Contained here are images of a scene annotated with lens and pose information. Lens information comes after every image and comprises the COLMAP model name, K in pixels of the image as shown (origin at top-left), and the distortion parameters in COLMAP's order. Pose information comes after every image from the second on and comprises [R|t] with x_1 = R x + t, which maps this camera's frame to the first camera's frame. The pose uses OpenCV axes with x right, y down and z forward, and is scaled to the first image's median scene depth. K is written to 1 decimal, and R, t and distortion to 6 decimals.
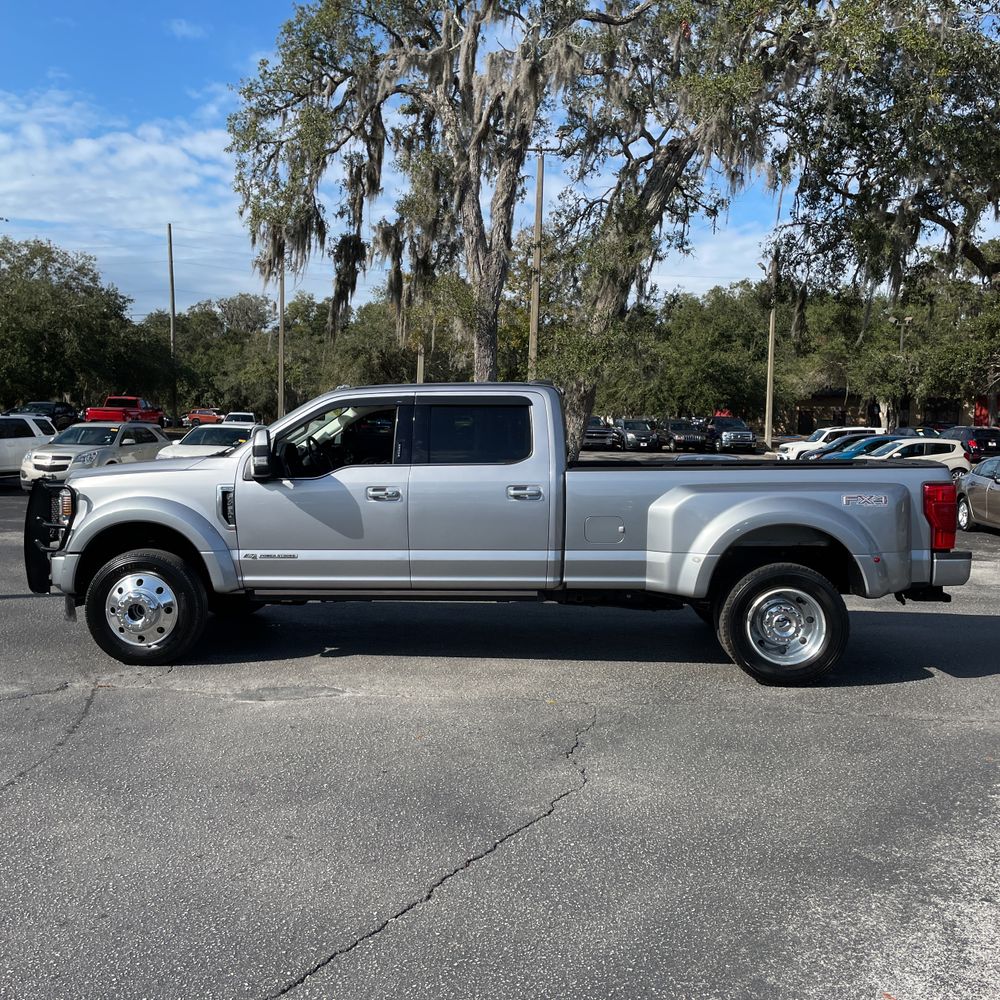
lens RADIAL K [[999.9, 0, 500.0], [0, 999.9, 500.0], [0, 0, 1]] dist [0.073551, -0.110854]
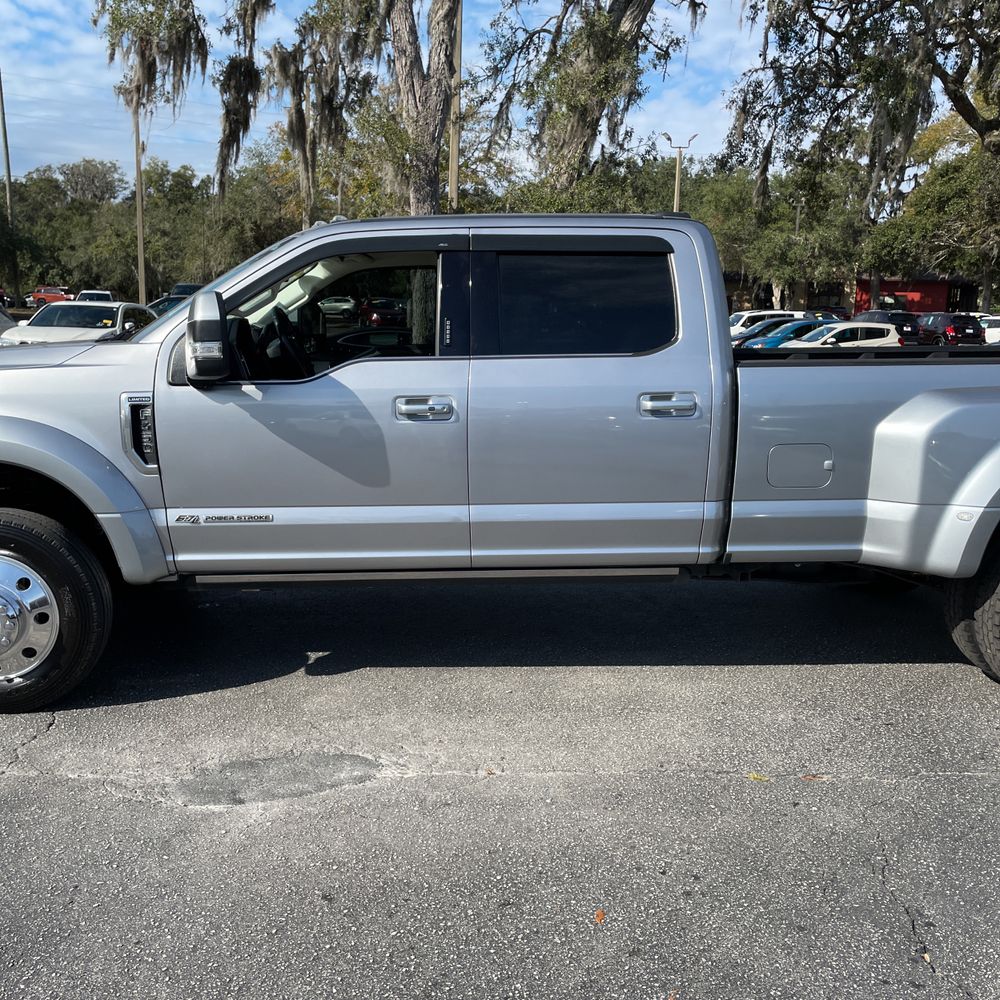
lens RADIAL K [[999.9, 0, 500.0], [0, 999.9, 500.0], [0, 0, 1]] dist [0.073551, -0.110854]
pose [[0.991921, -0.018973, 0.125434, -0.052799], [0.004729, 0.993596, 0.112895, -0.006690], [-0.126772, -0.111390, 0.985658, 0.152694]]
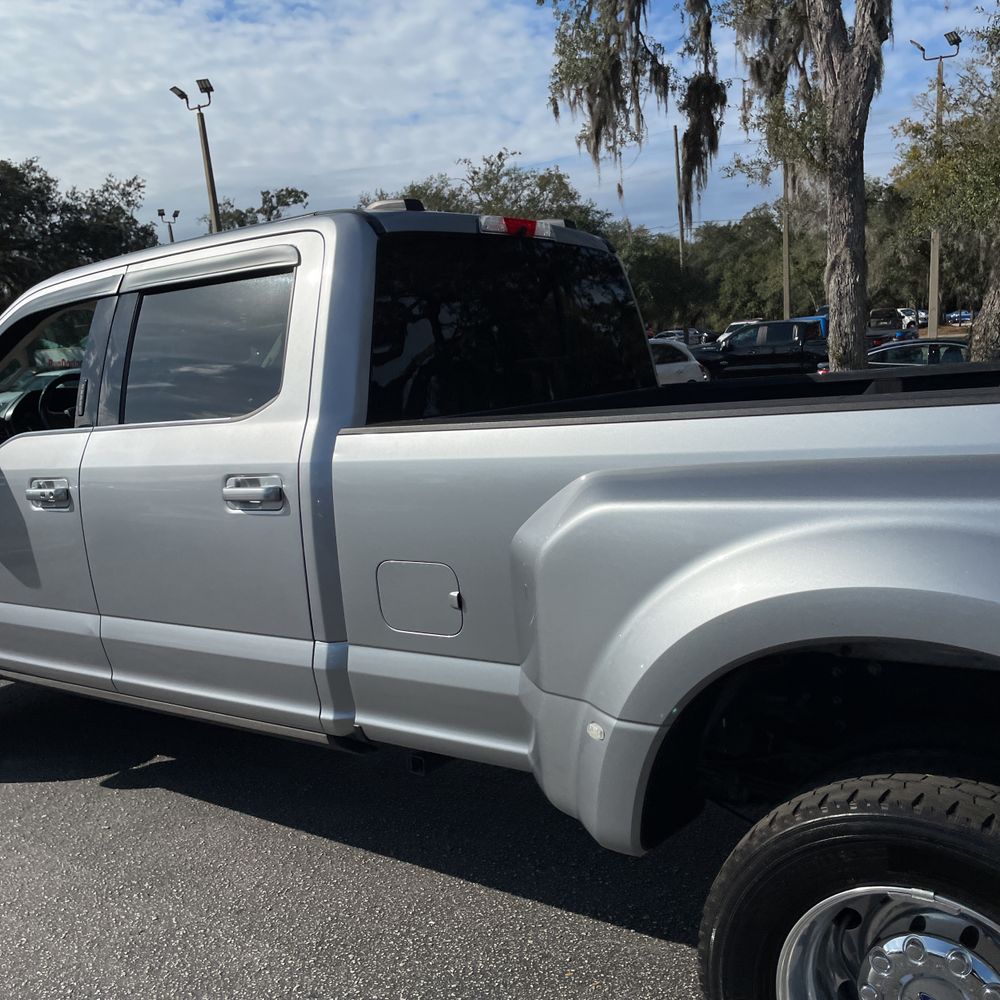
lens RADIAL K [[984.8, 0, 500.0], [0, 984.8, 500.0], [0, 0, 1]] dist [0.084470, -0.099470]
pose [[0.864635, 0.000803, -0.502399, 0.107681], [0.043913, 0.996051, 0.077167, -0.010691], [0.500477, -0.088783, 0.861185, 0.254825]]
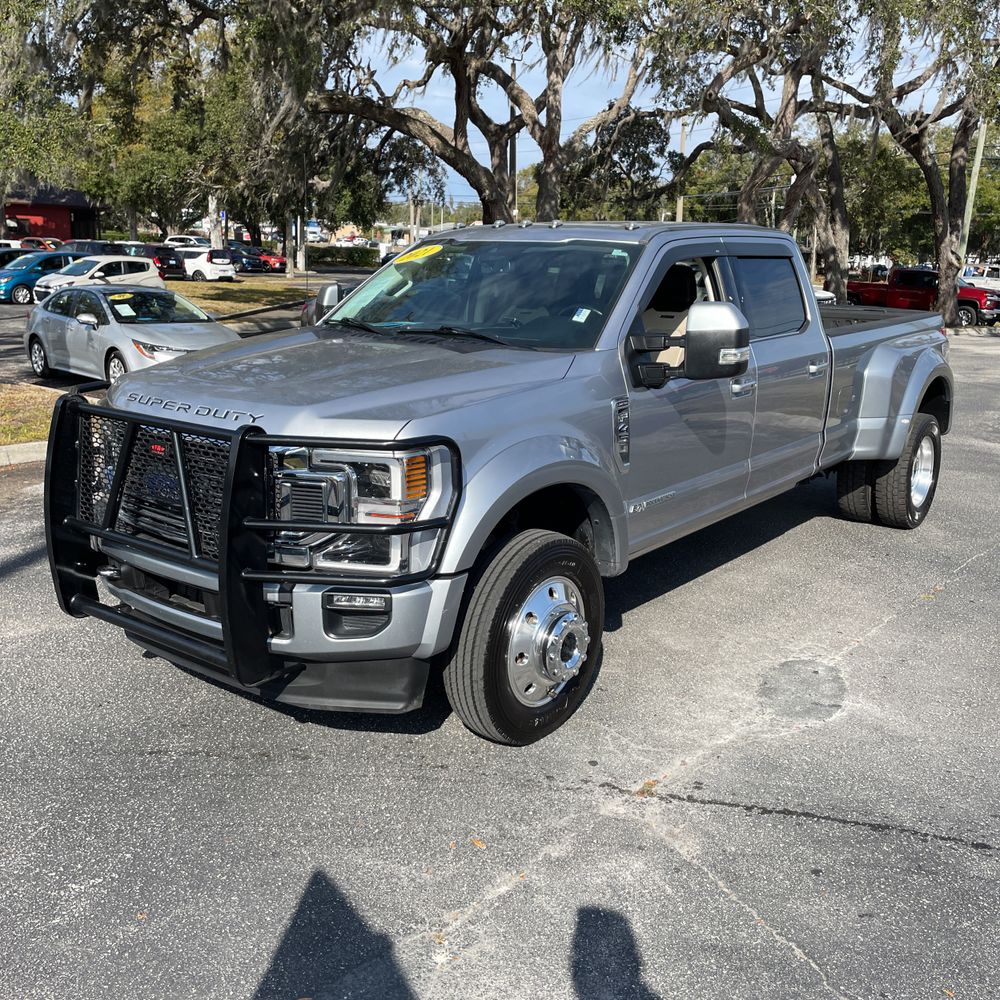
lens RADIAL K [[999.9, 0, 500.0], [0, 999.9, 500.0], [0, 0, 1]] dist [0.073551, -0.110854]
pose [[0.560804, -0.192727, 0.805205, -0.288648], [0.040453, 0.977747, 0.205851, -0.029132], [-0.826960, -0.082869, 0.556121, 0.264372]]
